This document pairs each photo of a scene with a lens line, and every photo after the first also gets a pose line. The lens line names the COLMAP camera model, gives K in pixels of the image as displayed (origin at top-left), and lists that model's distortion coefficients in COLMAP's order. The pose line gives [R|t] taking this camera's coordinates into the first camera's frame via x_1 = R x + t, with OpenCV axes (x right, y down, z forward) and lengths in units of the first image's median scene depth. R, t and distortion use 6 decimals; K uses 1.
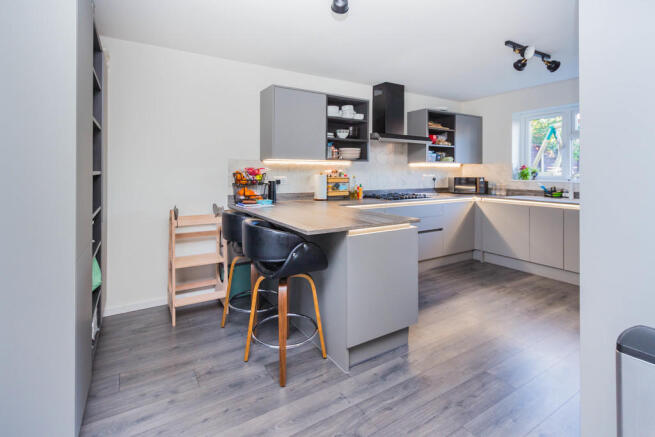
lens RADIAL K [[315.4, 0, 327.6], [0, 315.4, 172.2], [0, 0, 1]] dist [-0.000005, -0.000027]
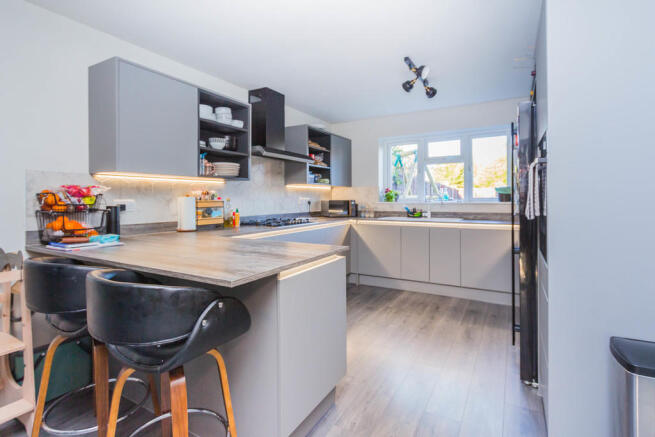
lens RADIAL K [[323.4, 0, 326.4], [0, 323.4, 201.1], [0, 0, 1]] dist [-0.000768, -0.000111]
pose [[0.879524, -0.010030, 0.475749, -0.092985], [0.007428, 0.999945, 0.007349, 0.014035], [-0.475797, -0.002930, 0.879550, 0.172786]]
